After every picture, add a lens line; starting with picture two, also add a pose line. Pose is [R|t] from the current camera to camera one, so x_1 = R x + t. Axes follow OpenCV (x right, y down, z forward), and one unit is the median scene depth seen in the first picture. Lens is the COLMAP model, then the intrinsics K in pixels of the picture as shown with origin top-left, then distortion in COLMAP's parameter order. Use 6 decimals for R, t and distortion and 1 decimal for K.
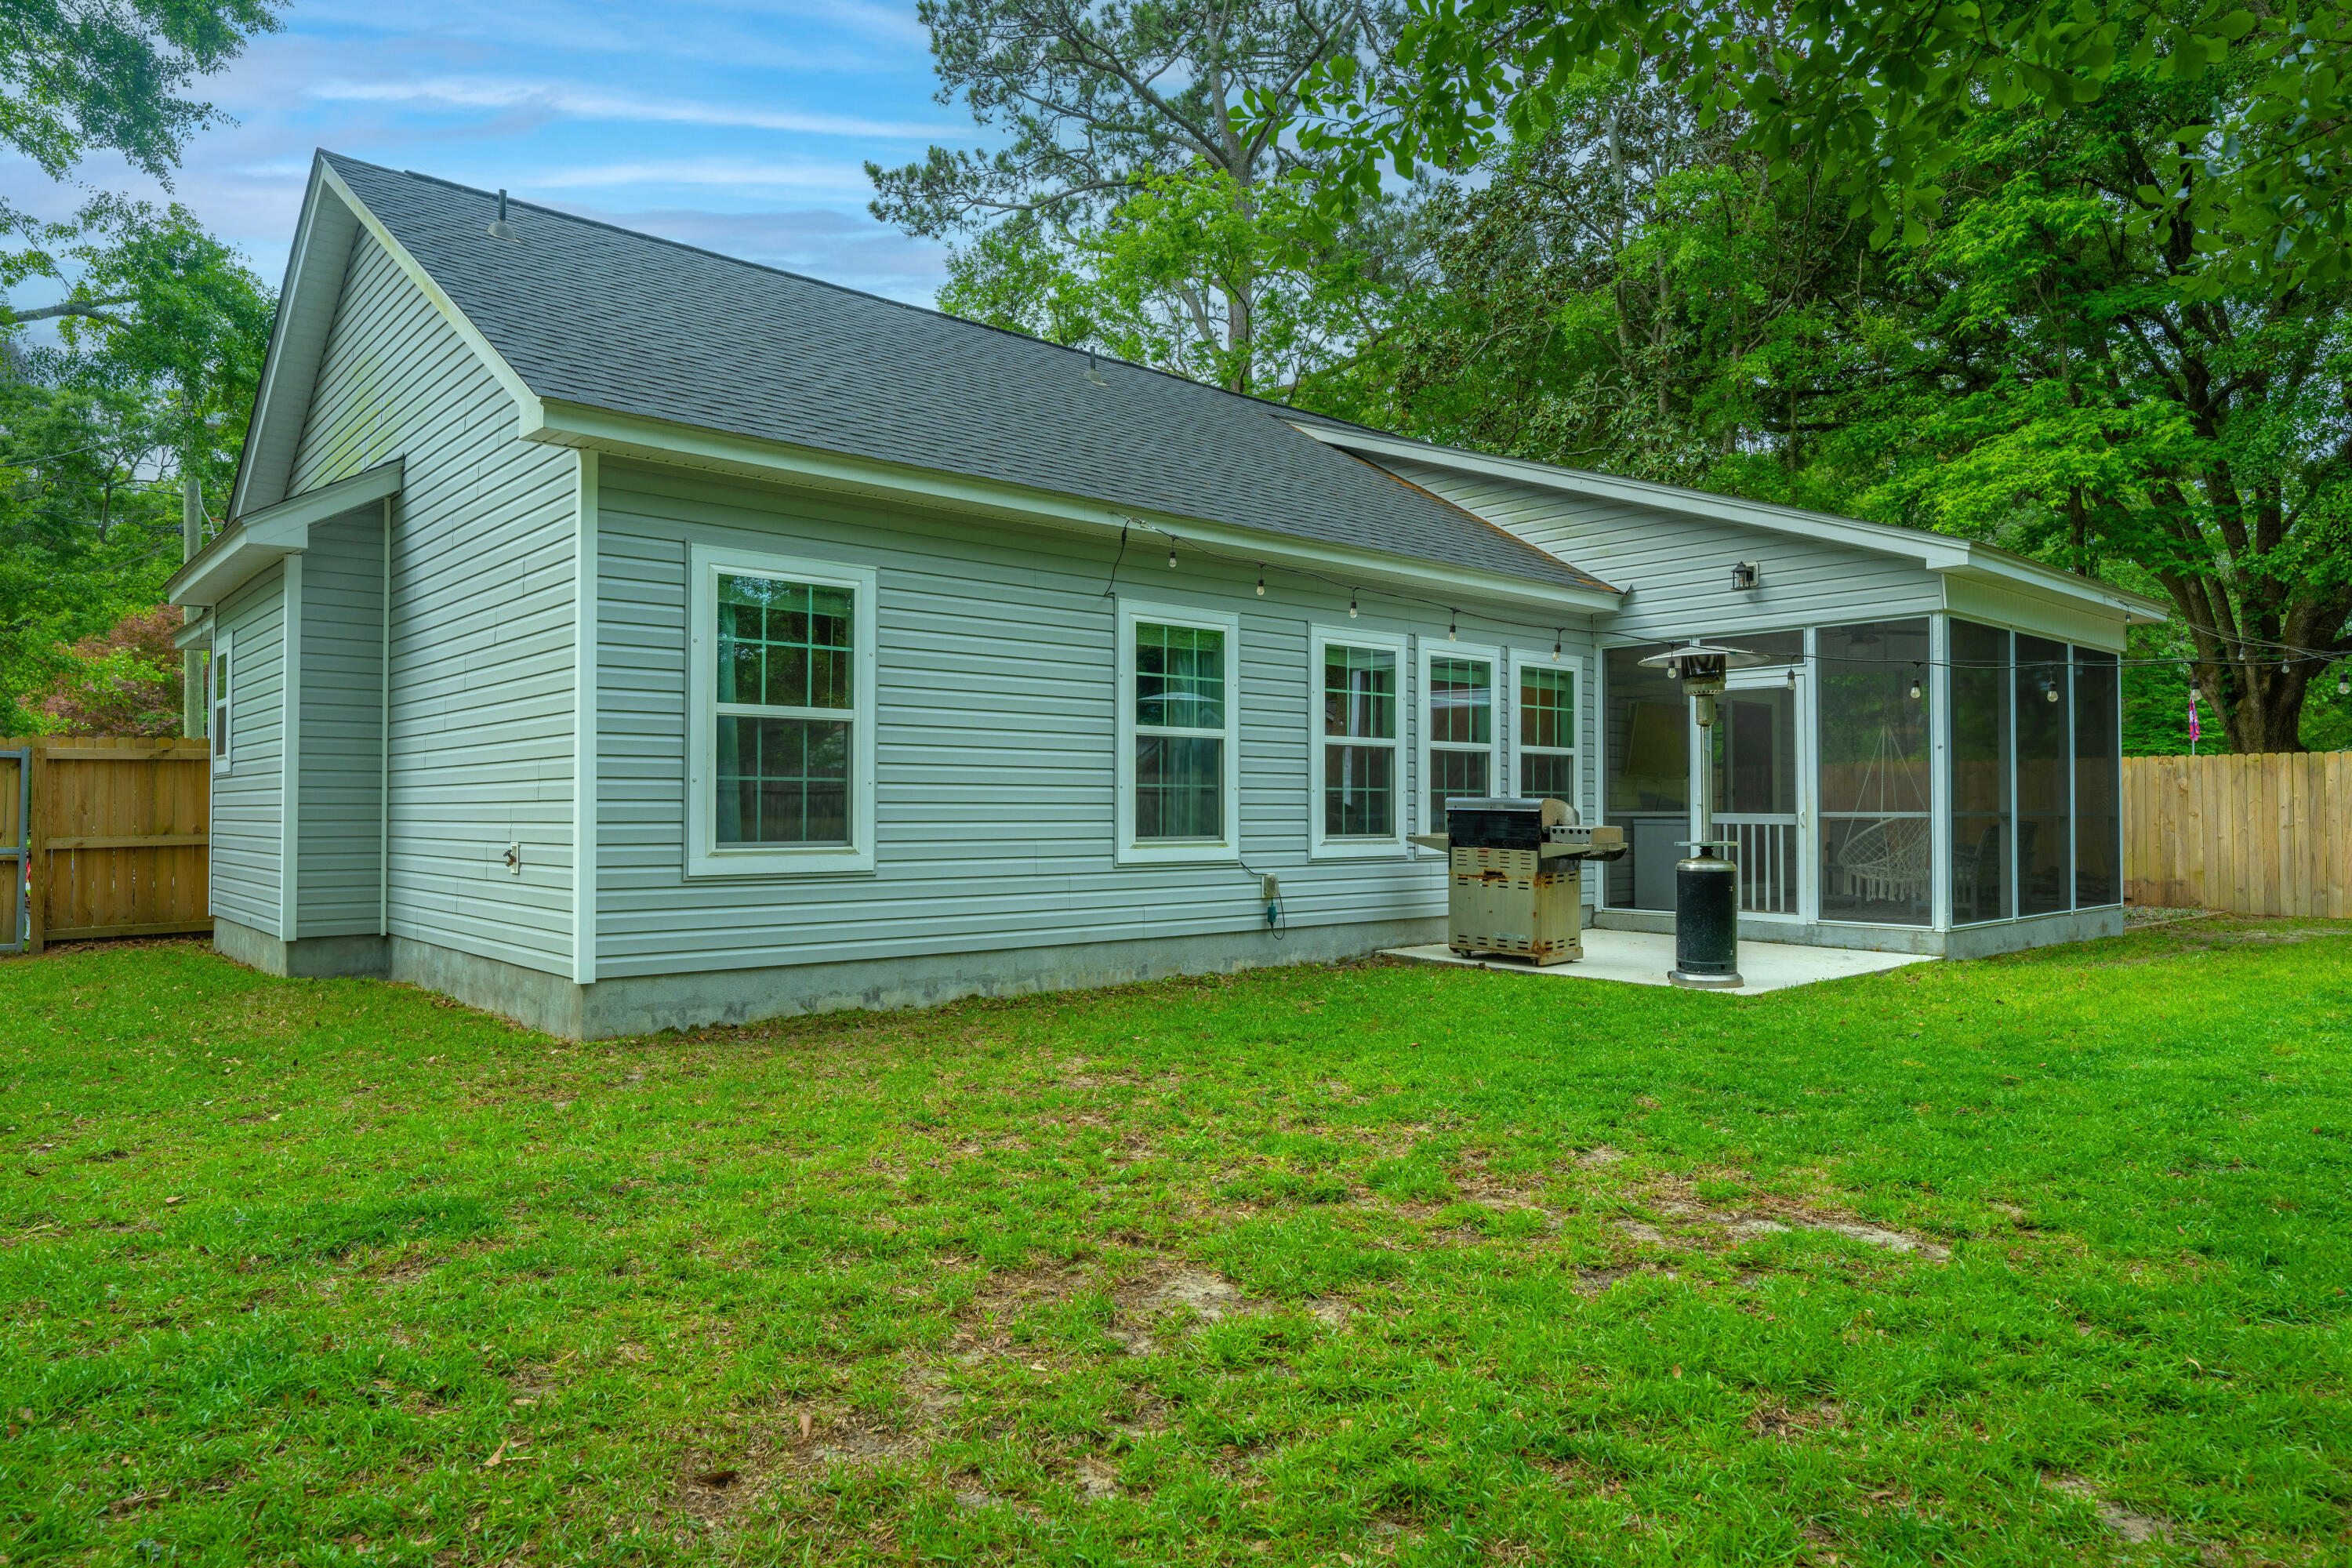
lens RADIAL K [[1470.0, 0, 1189.4], [0, 1470.0, 779.4], [0, 0, 1]] dist [0.004617, -0.000697]
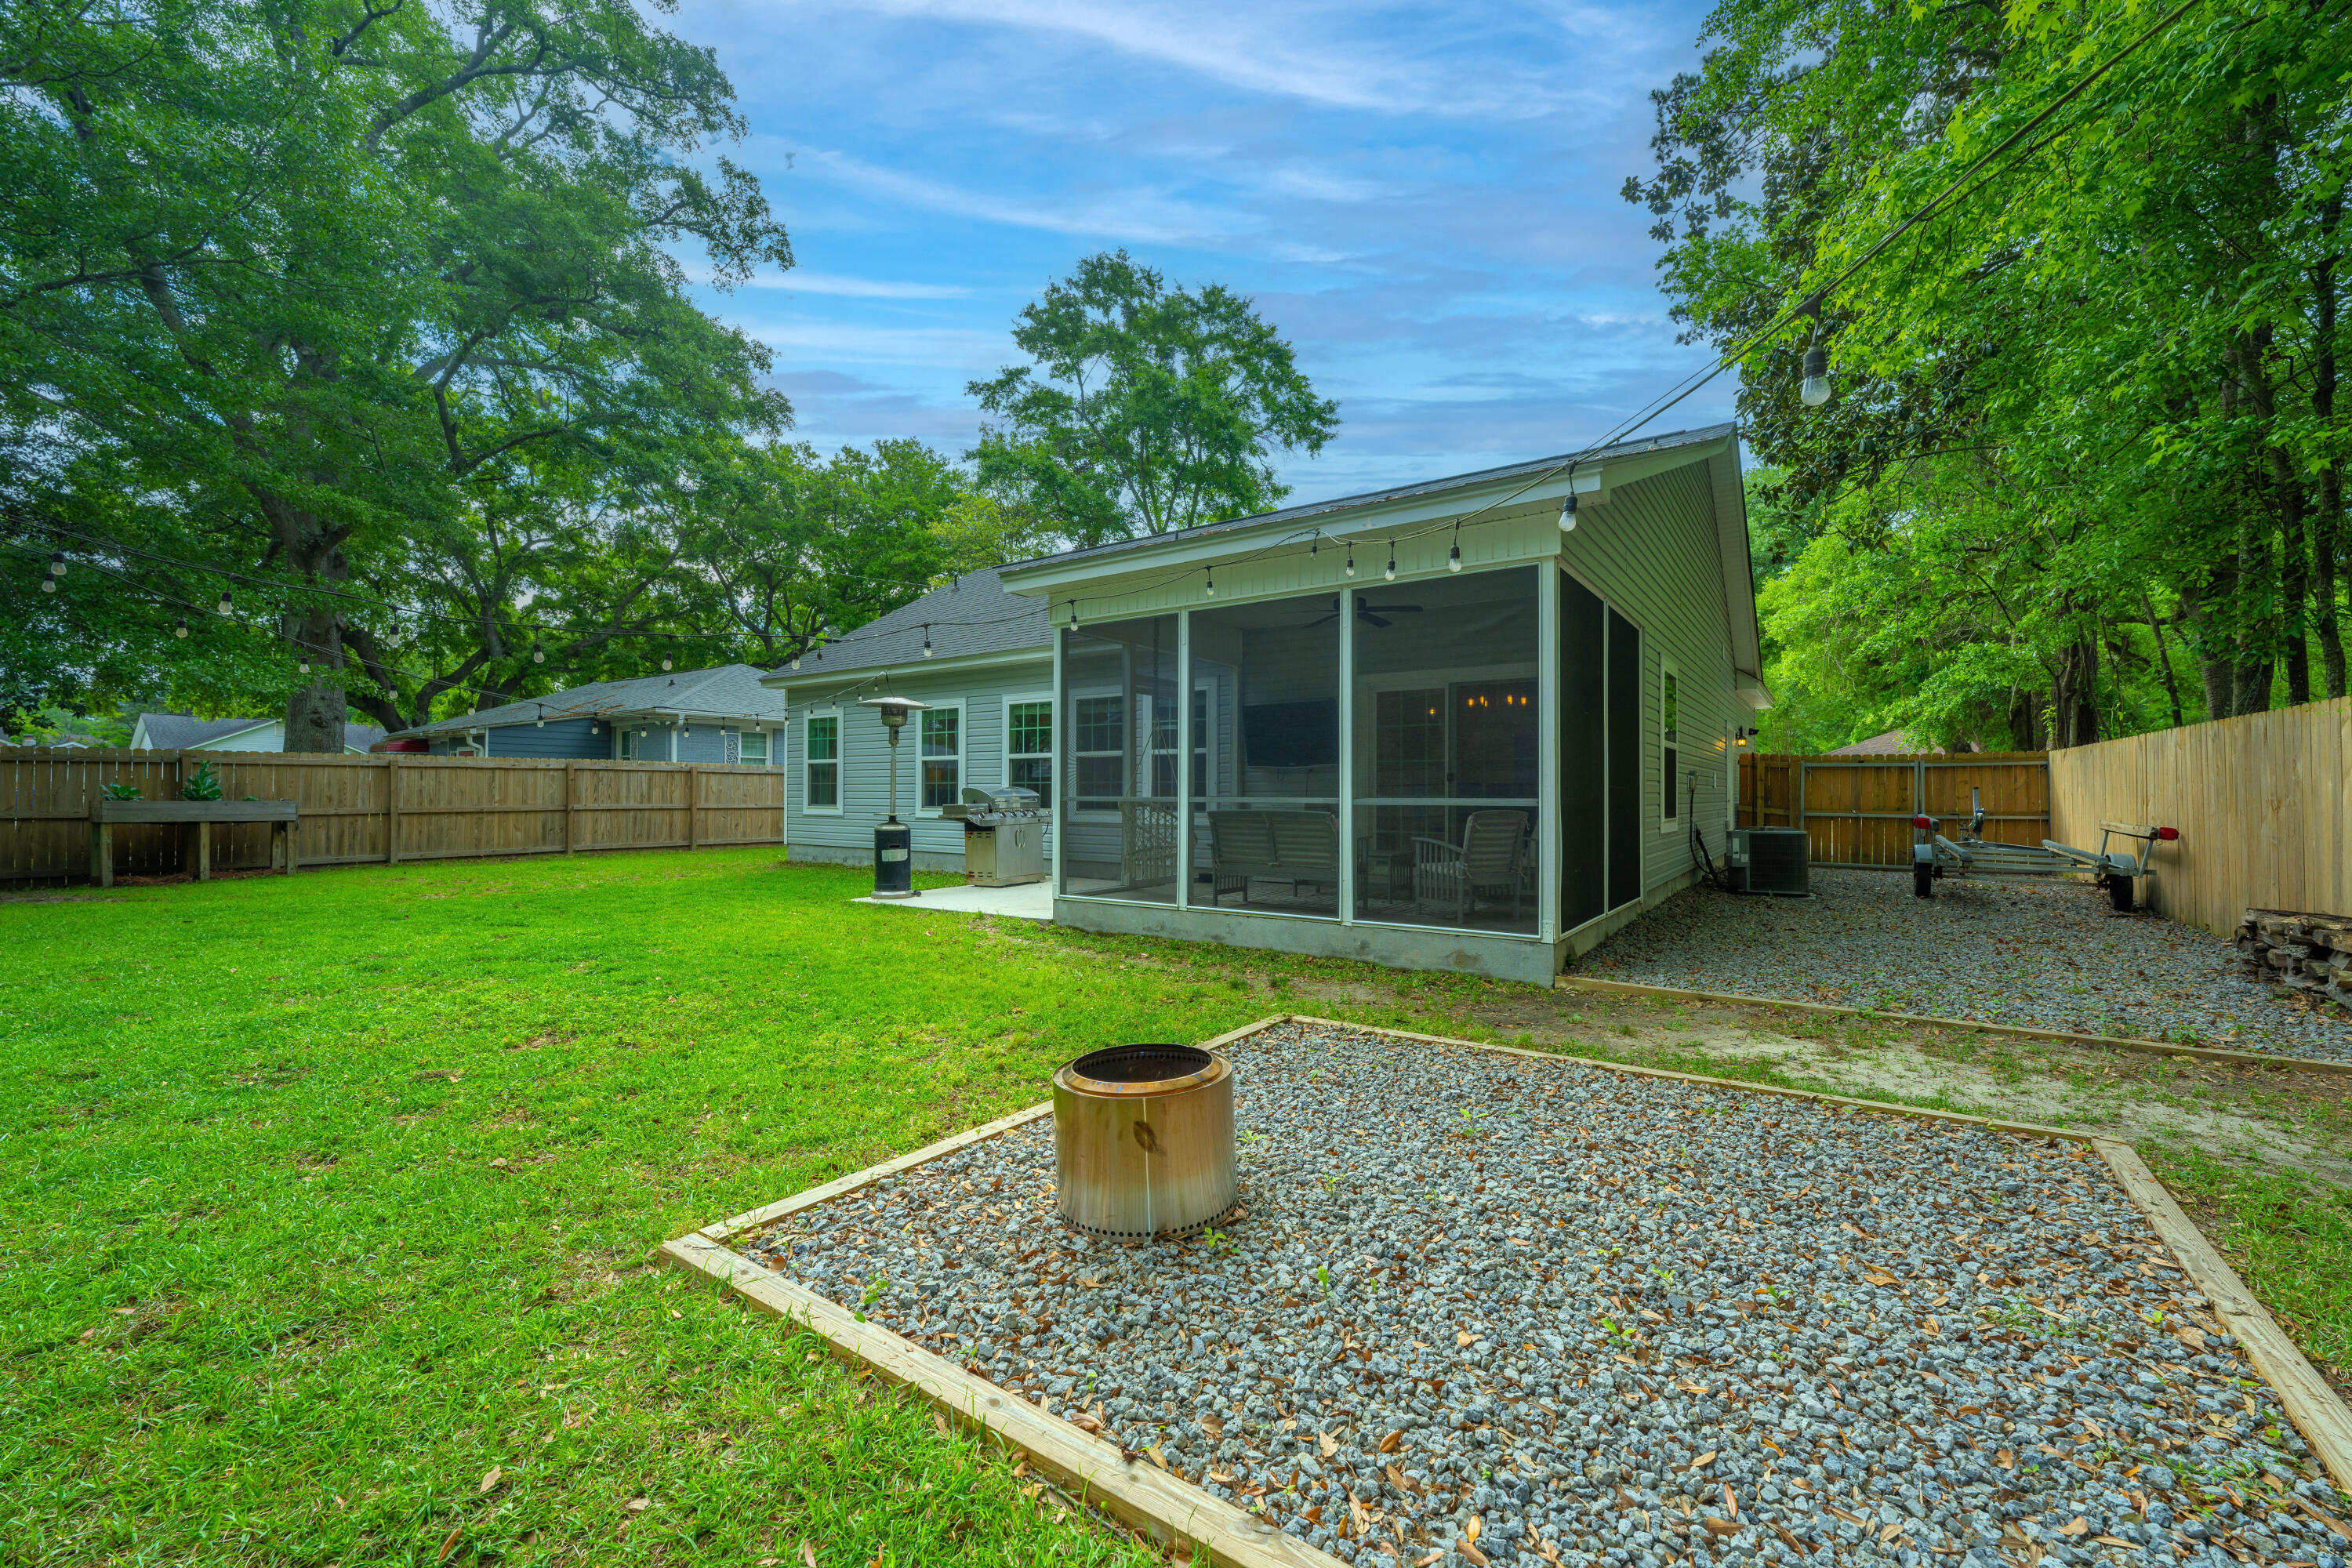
lens RADIAL K [[958.1, 0, 1181.3], [0, 958.1, 791.7], [0, 0, 1]] dist [0.003976, 0.000031]
pose [[0.240492, -0.015546, -0.970527, 1.400386], [0.005002, 0.999878, -0.014777, 0.038113], [0.970638, -0.001301, 0.240540, 0.980815]]
